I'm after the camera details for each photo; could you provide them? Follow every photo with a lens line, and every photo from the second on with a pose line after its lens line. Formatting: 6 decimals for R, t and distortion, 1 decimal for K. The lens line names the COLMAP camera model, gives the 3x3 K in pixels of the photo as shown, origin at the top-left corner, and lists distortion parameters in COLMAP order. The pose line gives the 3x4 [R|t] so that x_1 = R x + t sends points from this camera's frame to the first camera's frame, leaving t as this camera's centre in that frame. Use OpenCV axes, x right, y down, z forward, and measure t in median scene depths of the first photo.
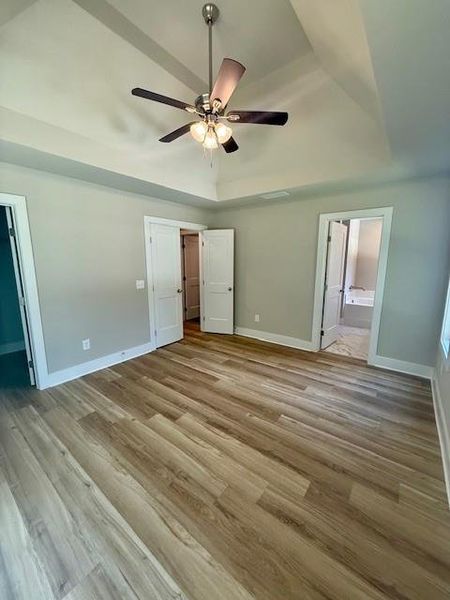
lens RADIAL K [[237.2, 0, 226.7], [0, 237.2, 300.8], [0, 0, 1]] dist [0.004448, 0.000228]
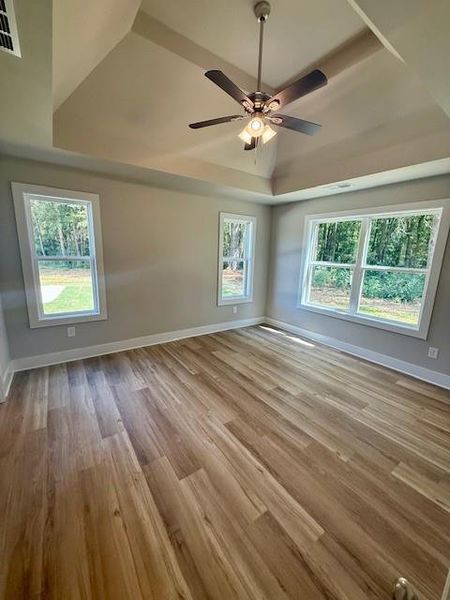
lens RADIAL K [[237.2, 0, 225.5], [0, 237.2, 297.3], [0, 0, 1]] dist [0.004448, 0.000228]
pose [[-0.953640, -0.085282, 0.288613, -0.241852], [0.021616, 0.937122, 0.348331, -0.319517], [-0.300172, 0.338421, -0.891834, 1.786915]]
